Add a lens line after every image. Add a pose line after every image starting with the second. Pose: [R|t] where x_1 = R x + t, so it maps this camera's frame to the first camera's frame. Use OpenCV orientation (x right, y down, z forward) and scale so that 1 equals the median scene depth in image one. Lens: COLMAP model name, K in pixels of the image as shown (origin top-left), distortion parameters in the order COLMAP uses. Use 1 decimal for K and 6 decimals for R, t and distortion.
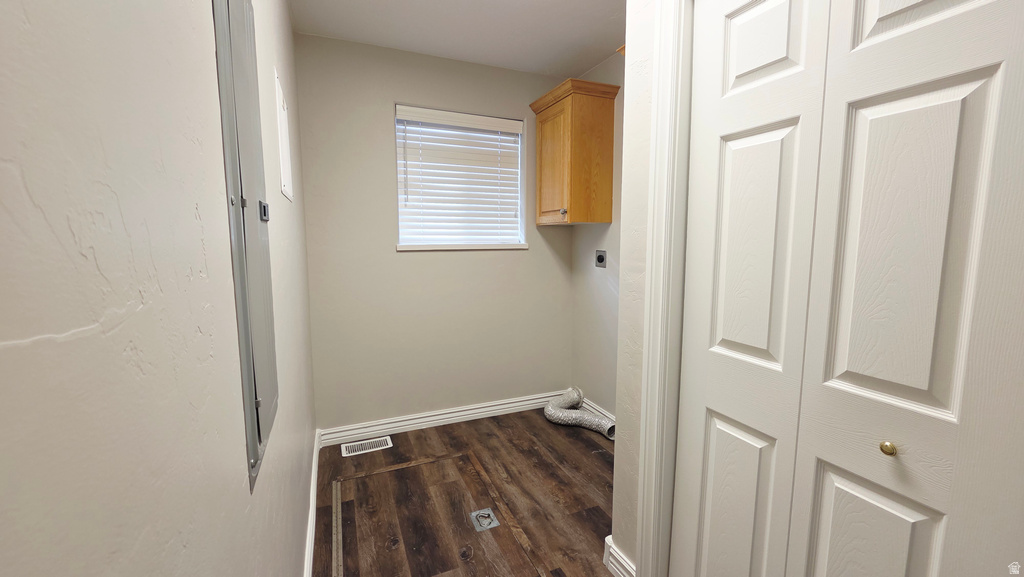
lens RADIAL K [[418.9, 0, 512.0], [0, 418.9, 288.5], [0, 0, 1]] dist [-0.000552, -0.000476]
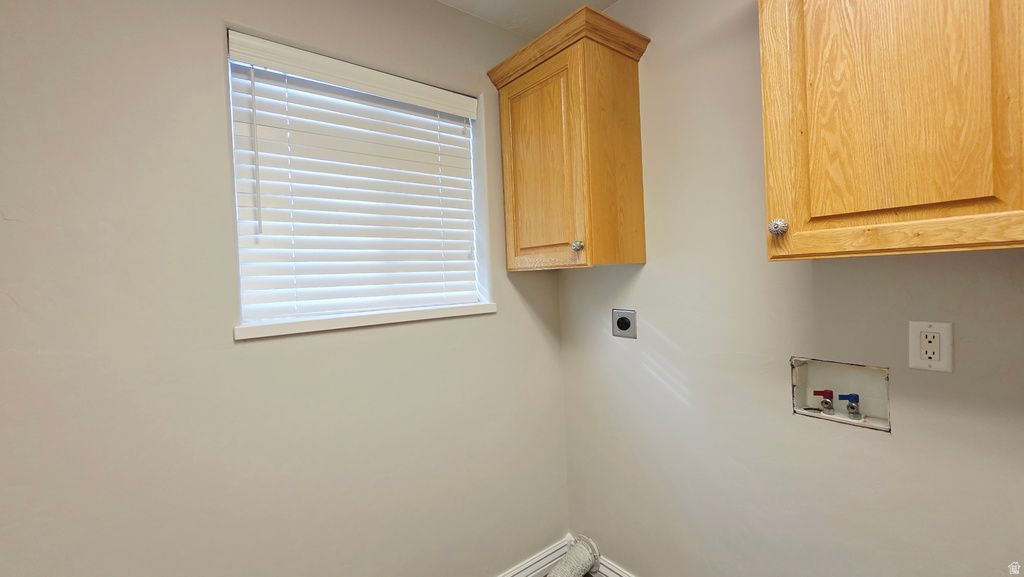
lens RADIAL K [[427.5, 0, 512.1], [0, 427.5, 284.9], [0, 0, 1]] dist [0.003937, 0.001118]
pose [[0.964521, -0.044739, 0.260189, -0.099069], [0.071128, 0.993131, -0.092906, -0.080408], [-0.254245, 0.108116, 0.961078, 0.449283]]
